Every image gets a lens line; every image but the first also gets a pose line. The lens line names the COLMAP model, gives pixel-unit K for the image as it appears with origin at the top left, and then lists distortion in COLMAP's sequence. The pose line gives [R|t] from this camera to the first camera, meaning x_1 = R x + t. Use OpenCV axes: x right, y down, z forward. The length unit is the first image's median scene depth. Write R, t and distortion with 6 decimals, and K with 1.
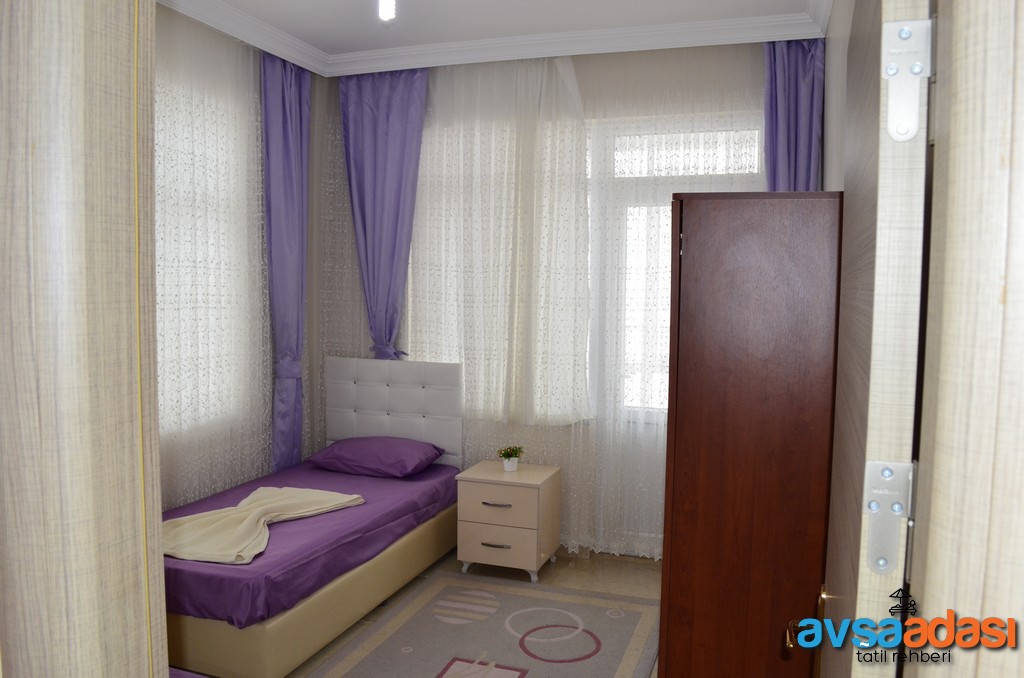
lens RADIAL K [[802.5, 0, 512.8], [0, 802.5, 341.1], [0, 0, 1]] dist [-0.085211, 0.010073]
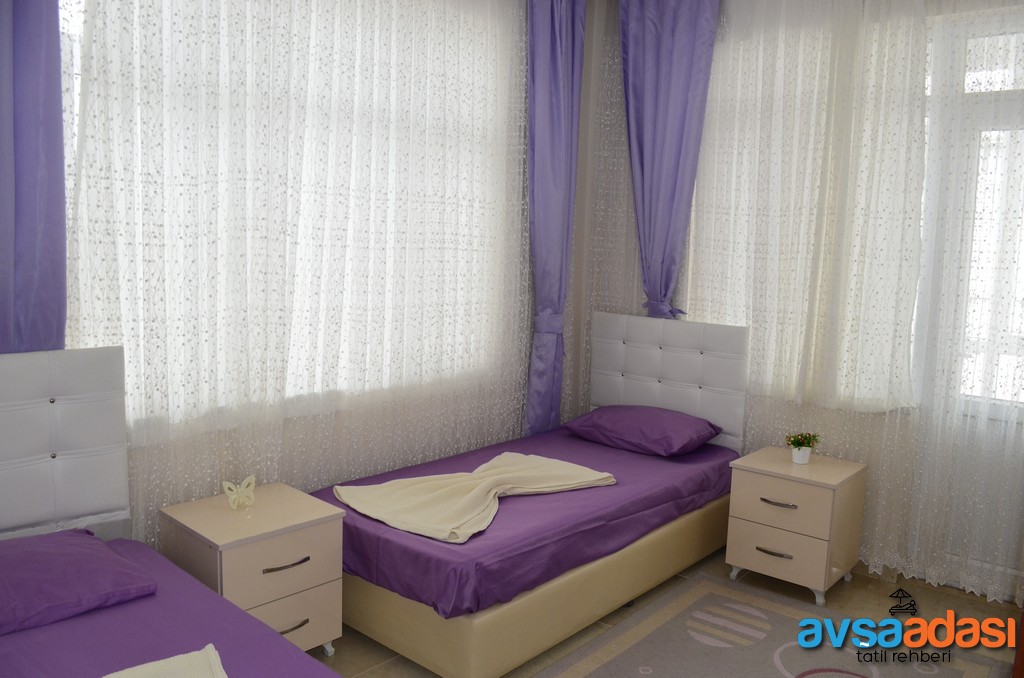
lens RADIAL K [[802.5, 0, 512.8], [0, 802.5, 341.1], [0, 0, 1]] dist [-0.085211, 0.010073]
pose [[0.928044, 0.059973, -0.367610, 0.014101], [-0.043735, 0.997671, 0.052352, 0.010637], [0.369893, -0.032507, 0.928505, 0.155978]]
